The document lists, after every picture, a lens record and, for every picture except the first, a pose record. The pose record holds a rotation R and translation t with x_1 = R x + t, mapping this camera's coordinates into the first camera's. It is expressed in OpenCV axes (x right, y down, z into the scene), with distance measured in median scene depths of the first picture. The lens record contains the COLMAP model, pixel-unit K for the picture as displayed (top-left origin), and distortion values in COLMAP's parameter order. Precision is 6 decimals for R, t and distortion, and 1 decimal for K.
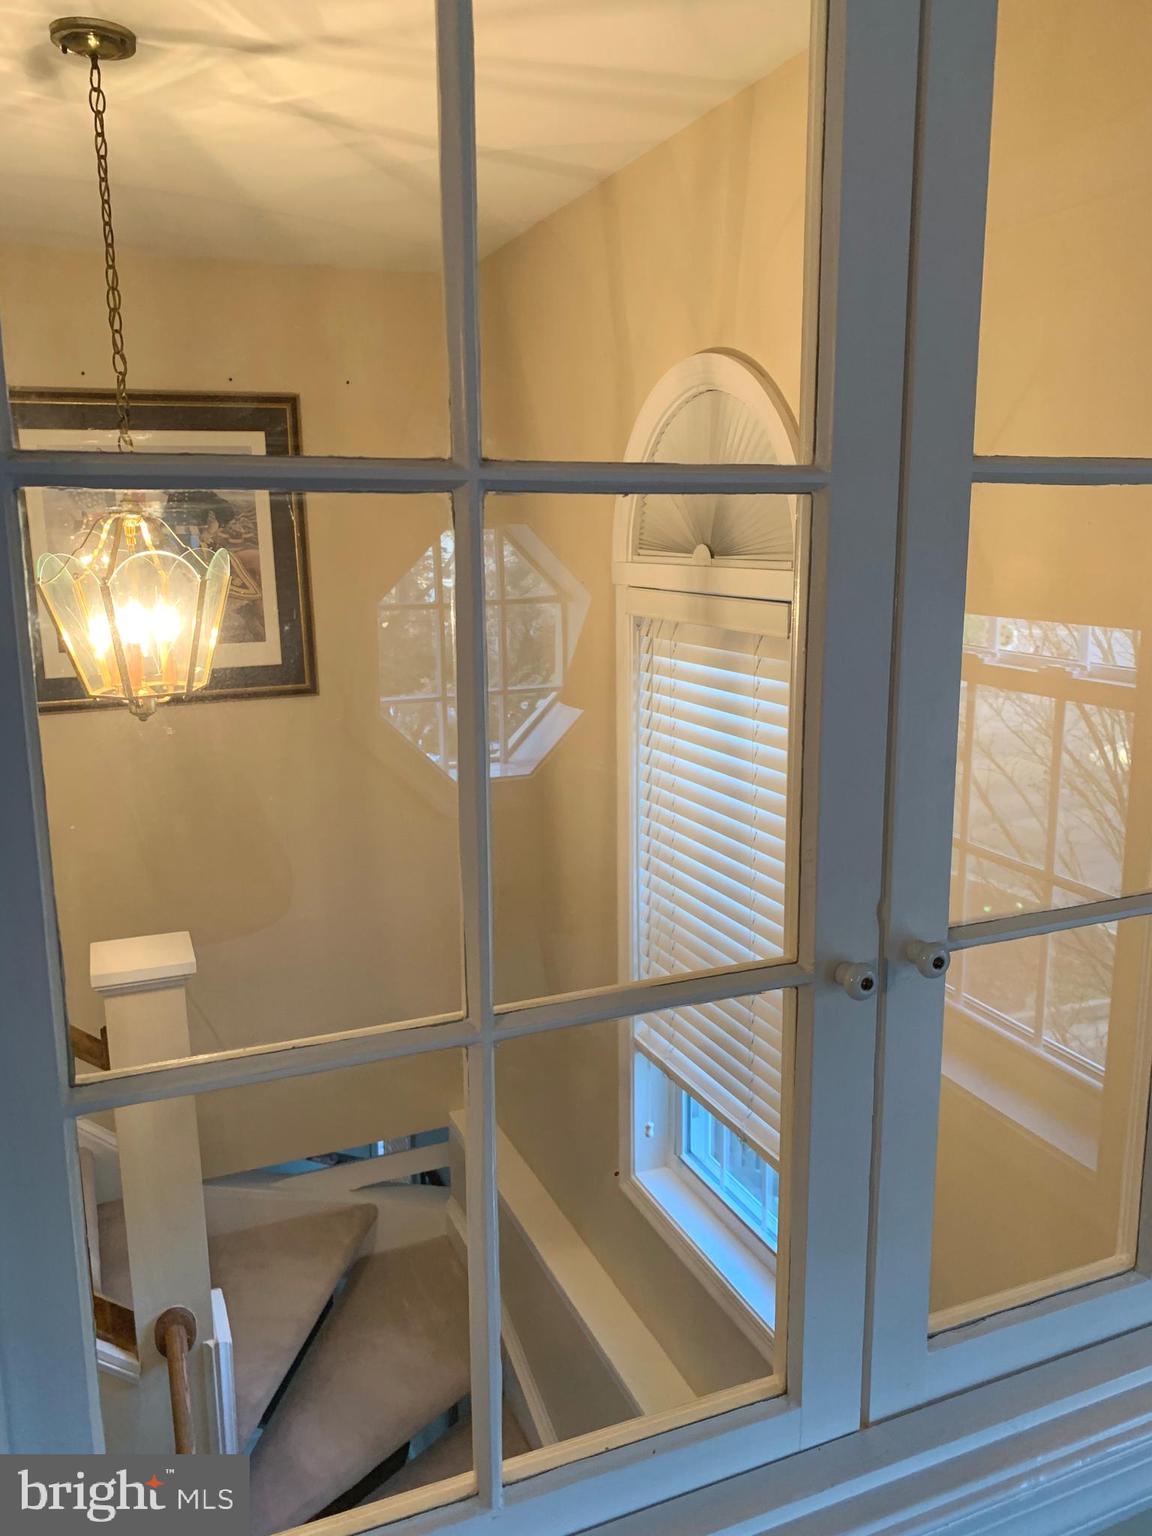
lens RADIAL K [[1206.3, 0, 572.5], [0, 1206.3, 731.8], [0, 0, 1]] dist [0.066138, 0.004592]
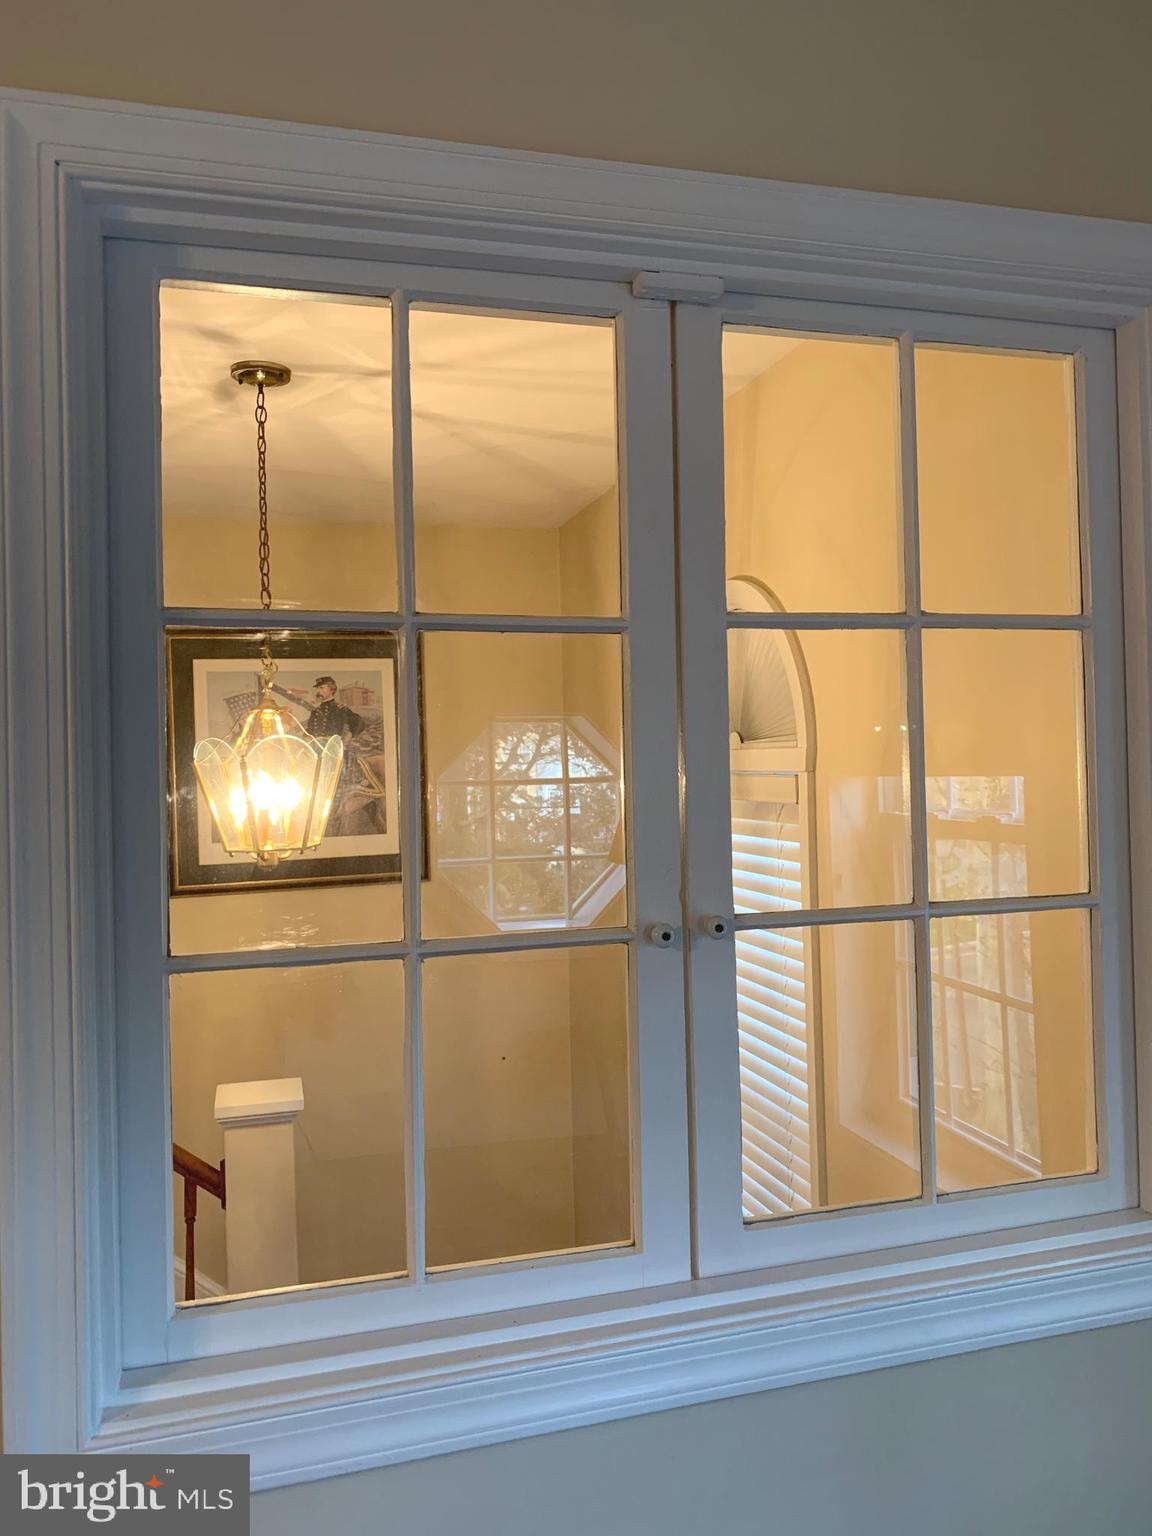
lens RADIAL K [[1196.1, 0, 577.3], [0, 1196.1, 742.6], [0, 0, 1]] dist [0.131756, -0.002232]
pose [[0.993331, -0.013963, -0.114452, 0.109670], [-0.007036, 0.983450, -0.181045, 0.085574], [0.115086, 0.180643, 0.976792, -0.202816]]
